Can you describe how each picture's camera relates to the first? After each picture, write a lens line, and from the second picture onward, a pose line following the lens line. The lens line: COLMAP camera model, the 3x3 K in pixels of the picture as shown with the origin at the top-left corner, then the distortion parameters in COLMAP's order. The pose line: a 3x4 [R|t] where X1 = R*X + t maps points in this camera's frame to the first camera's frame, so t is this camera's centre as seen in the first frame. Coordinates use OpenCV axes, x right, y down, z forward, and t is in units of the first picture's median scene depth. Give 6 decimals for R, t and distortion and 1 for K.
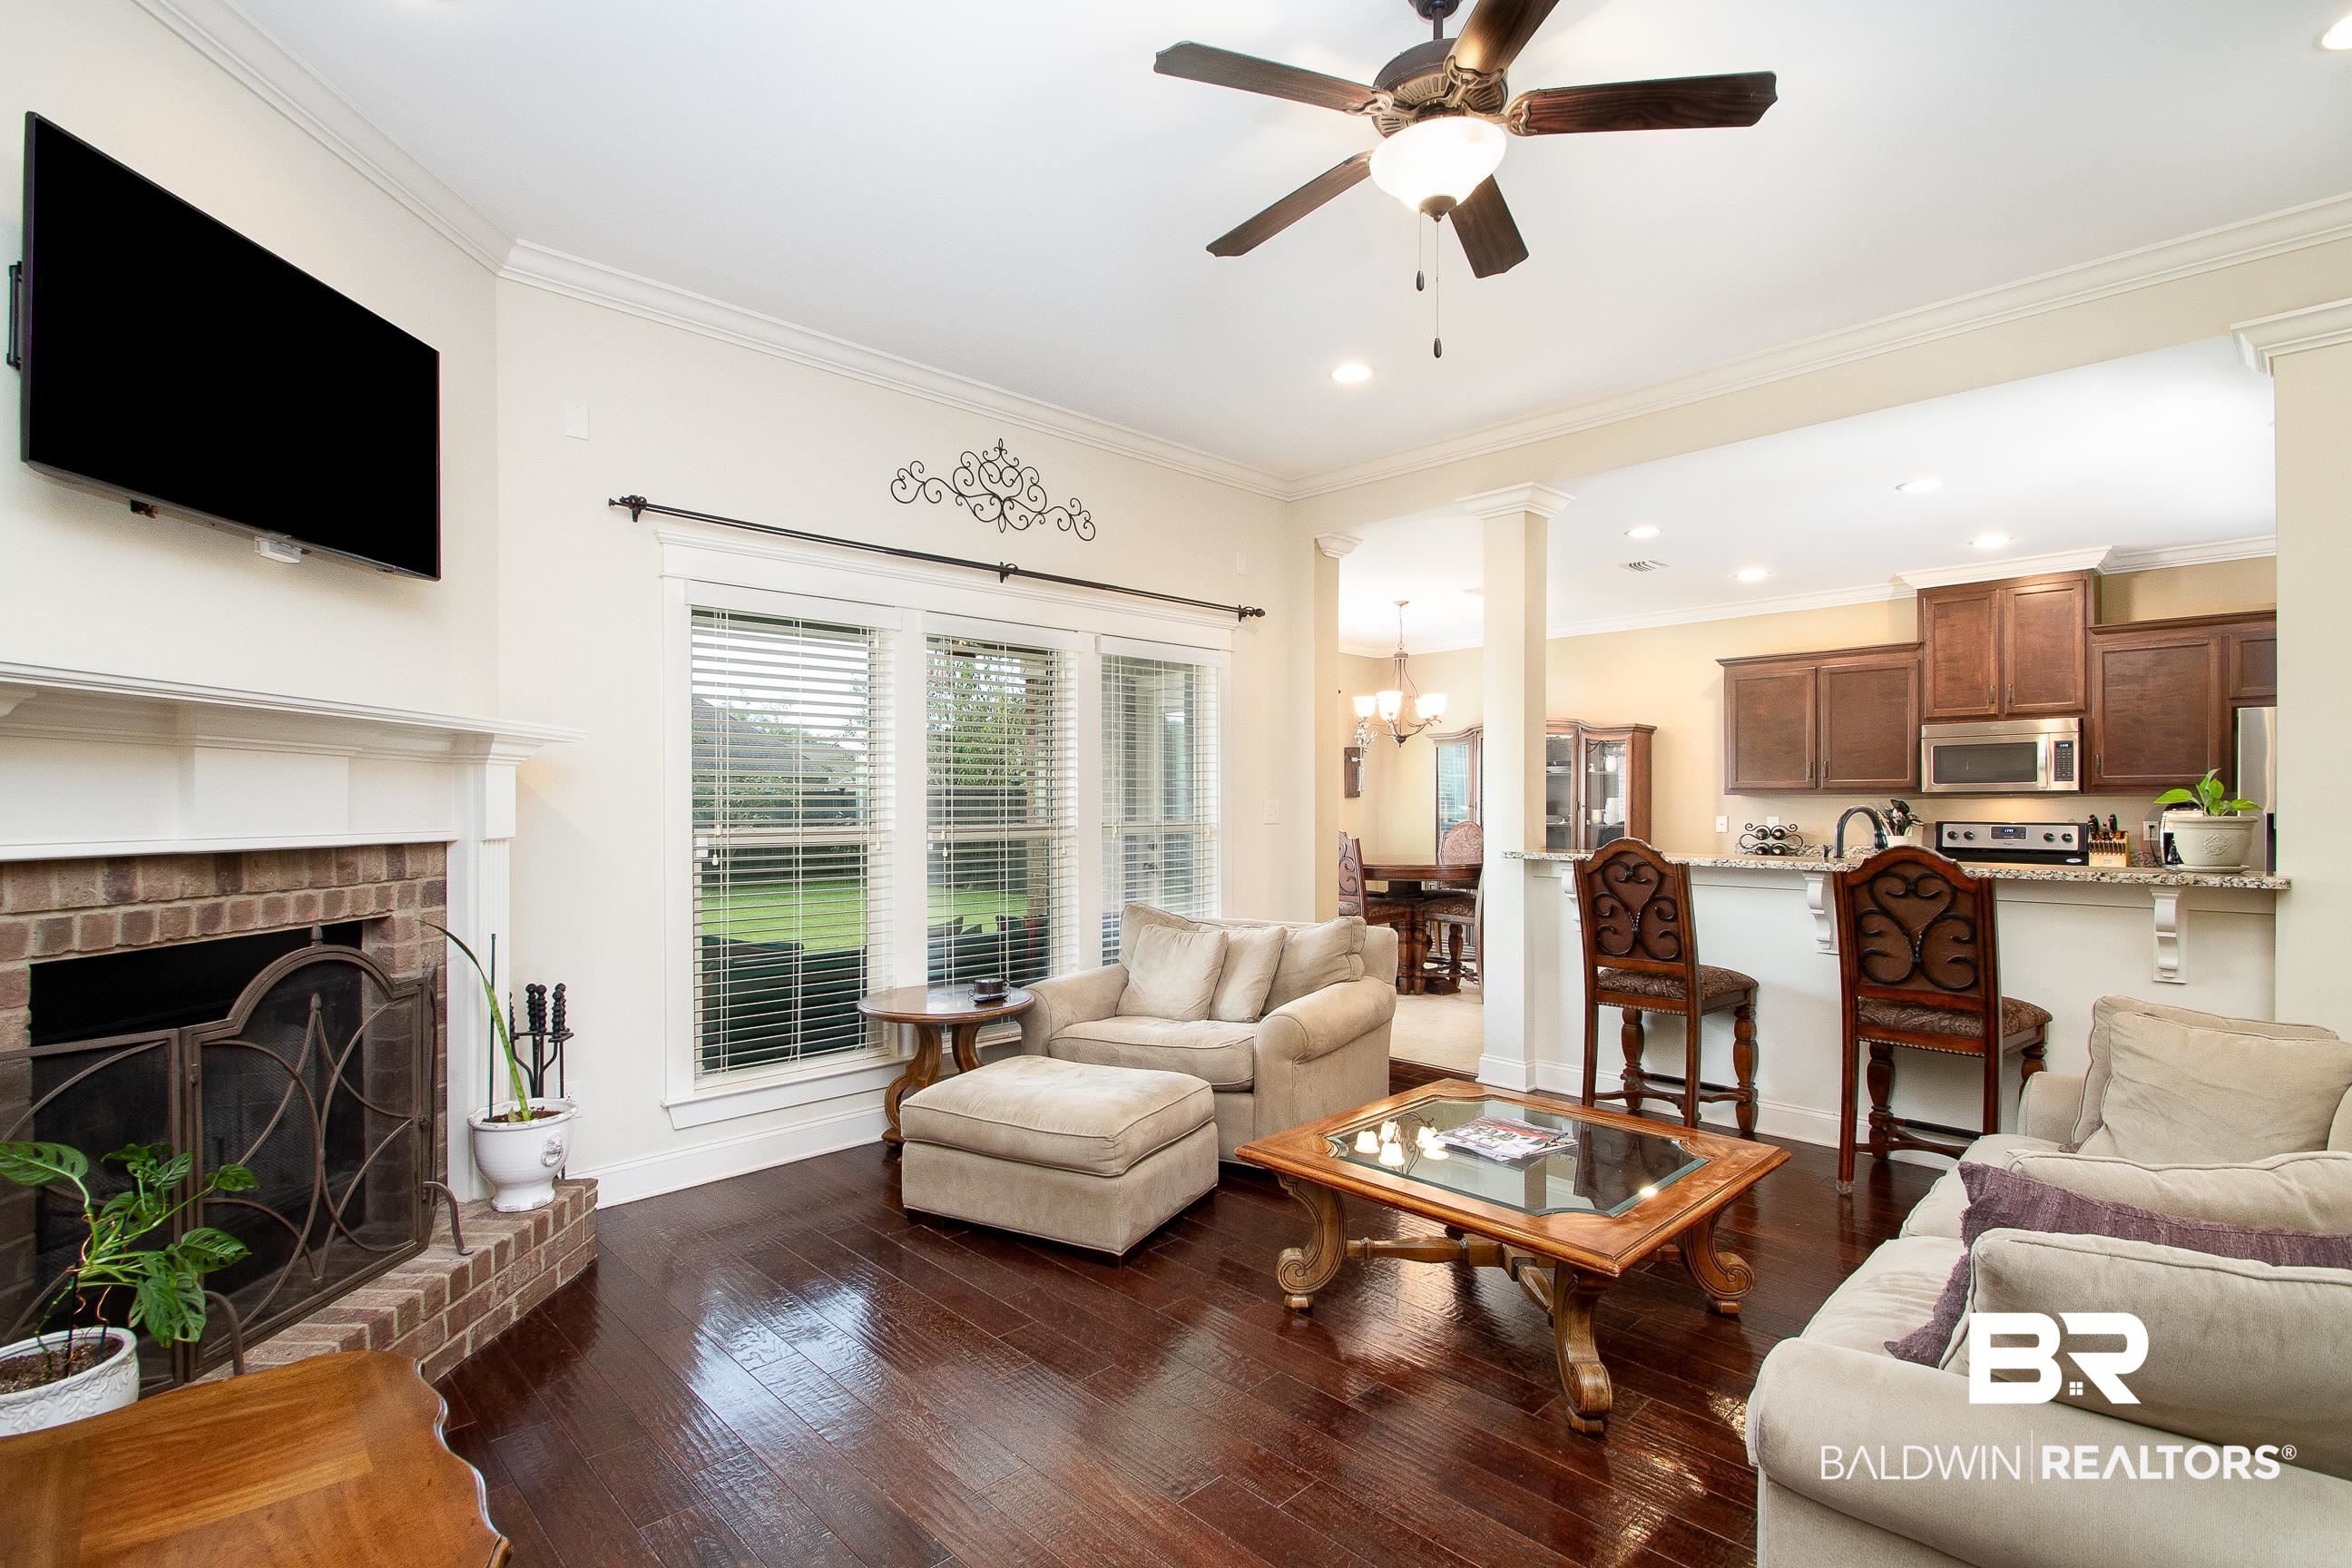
lens RADIAL K [[1116.2, 0, 1168.0], [0, 1116.2, 808.9], [0, 0, 1]] dist [0.000428, -0.005124]
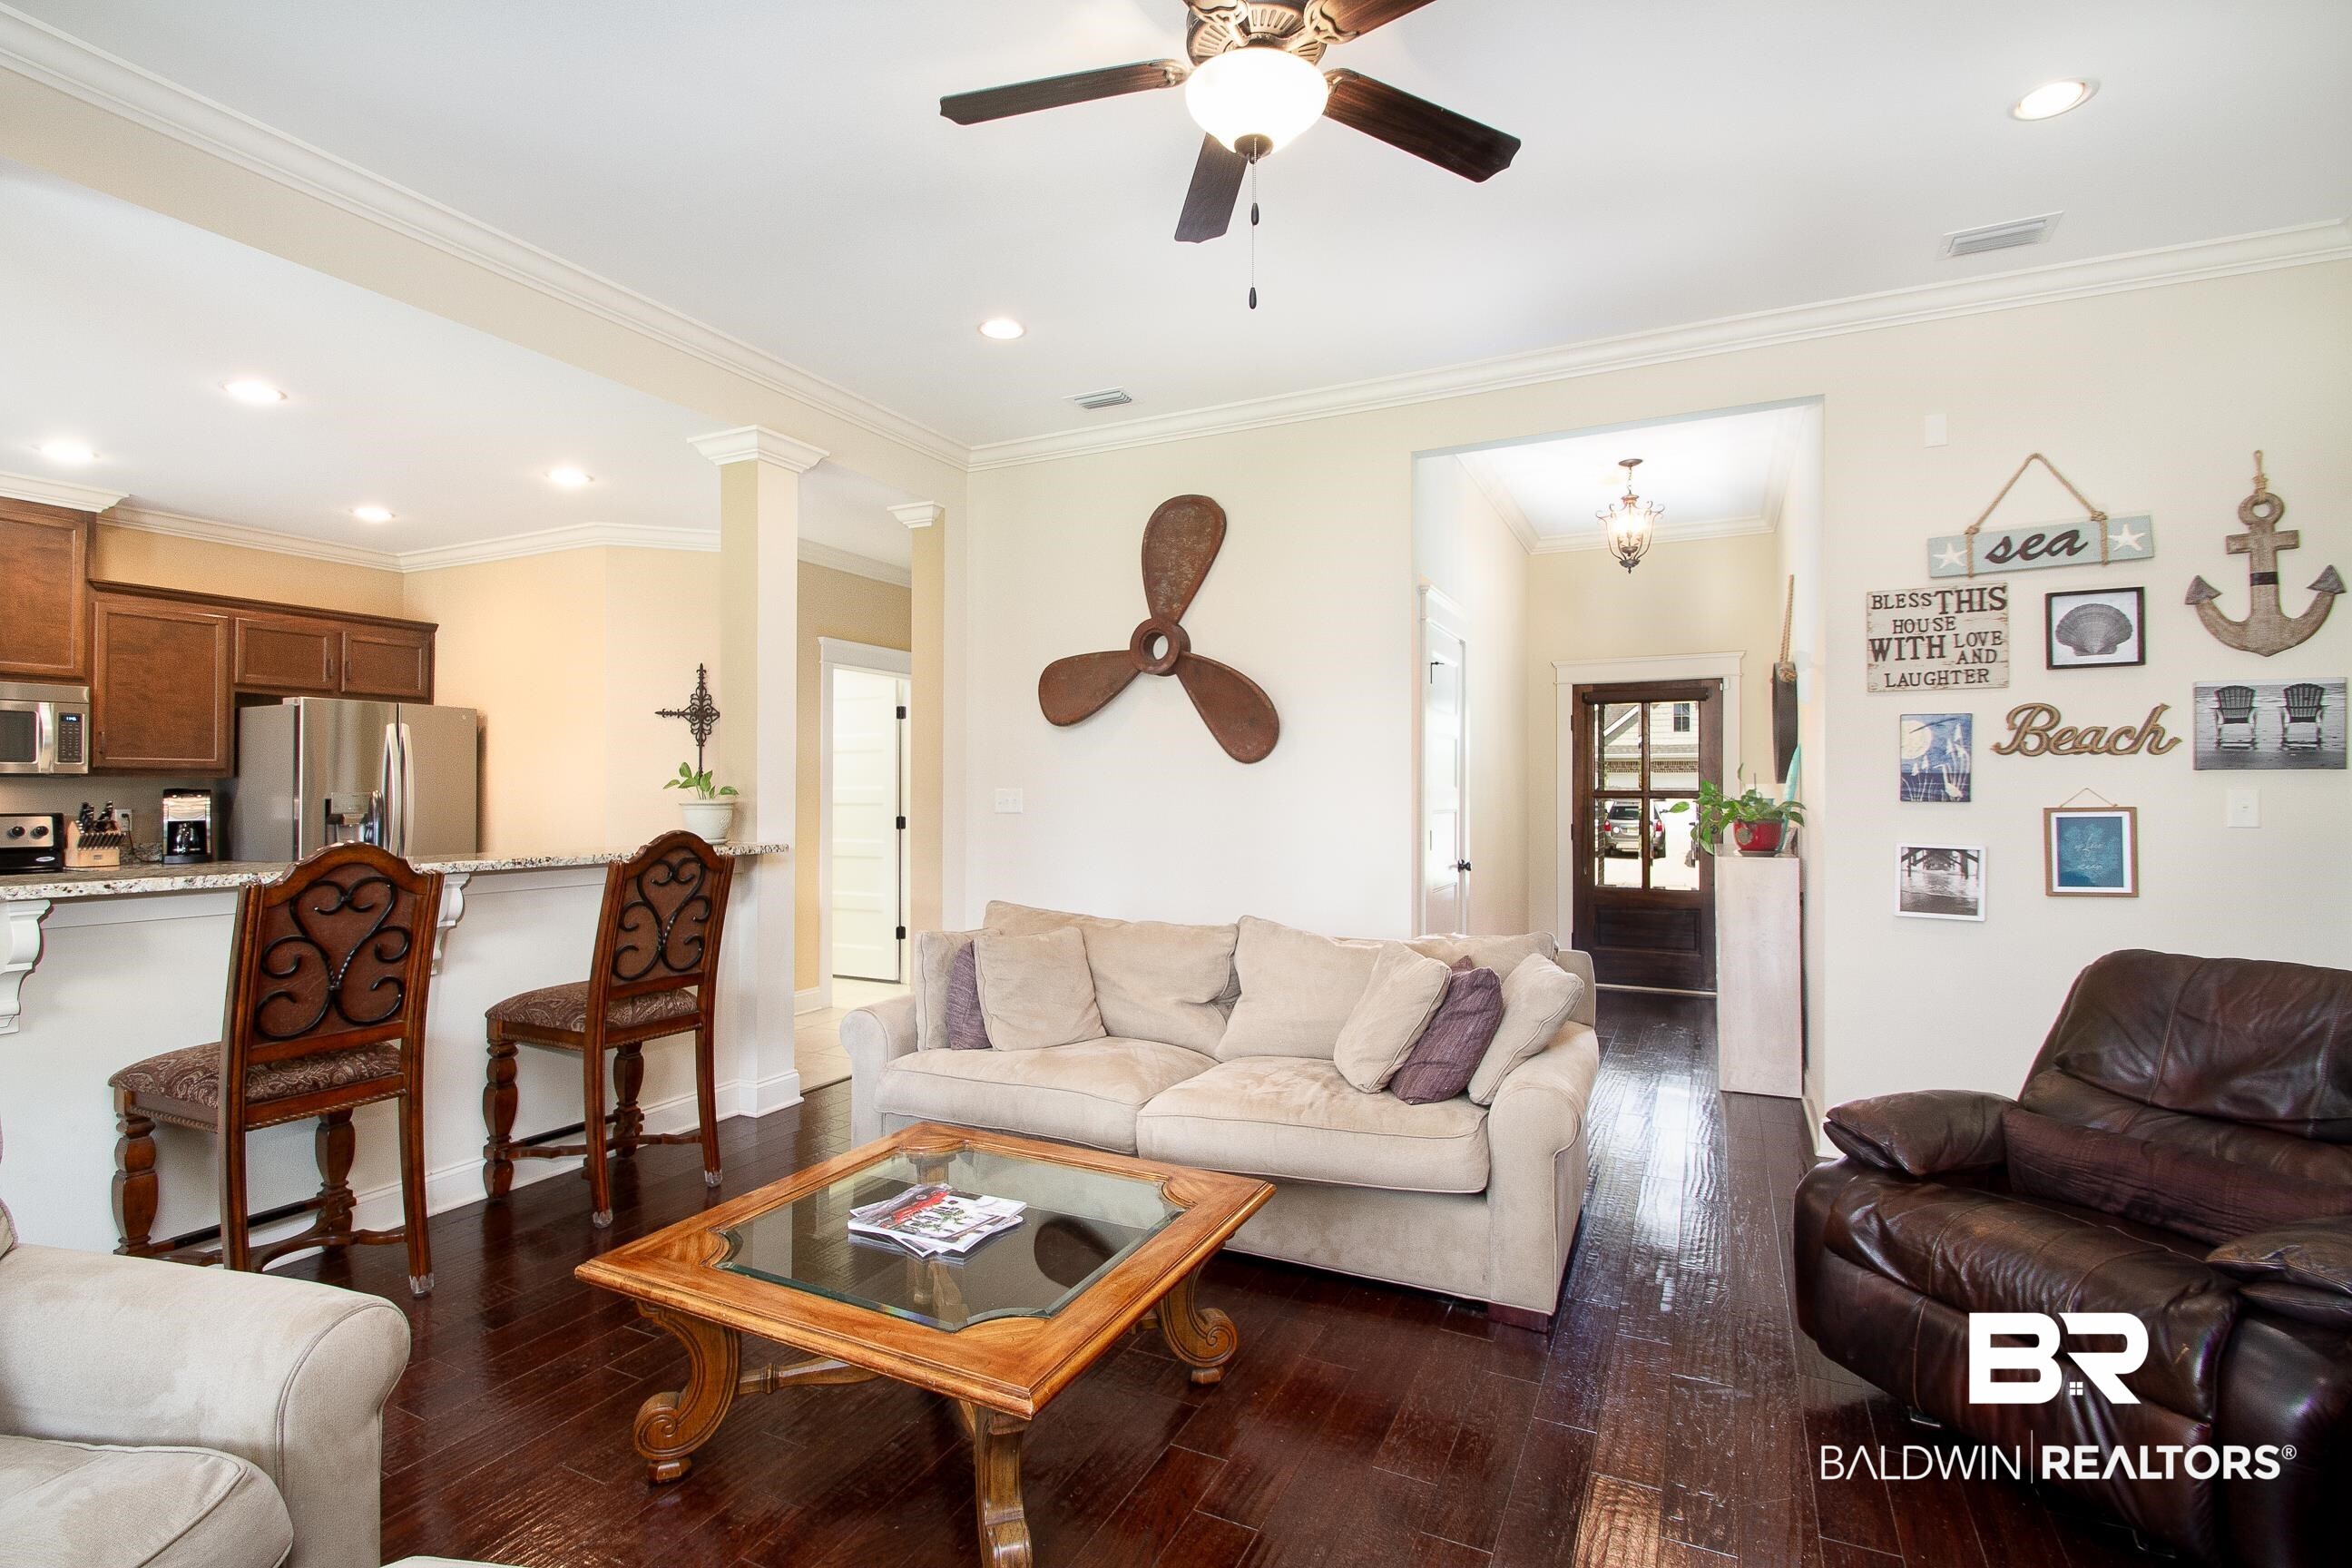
lens RADIAL K [[1116.2, 0, 1154.3], [0, 1116.2, 778.5], [0, 0, 1]] dist [0.000428, -0.005124]
pose [[-0.314174, 0.009426, 0.949319, -0.222564], [0.005564, 0.999952, -0.008087, -0.001865], [-0.949349, 0.002741, -0.314211, 0.501146]]
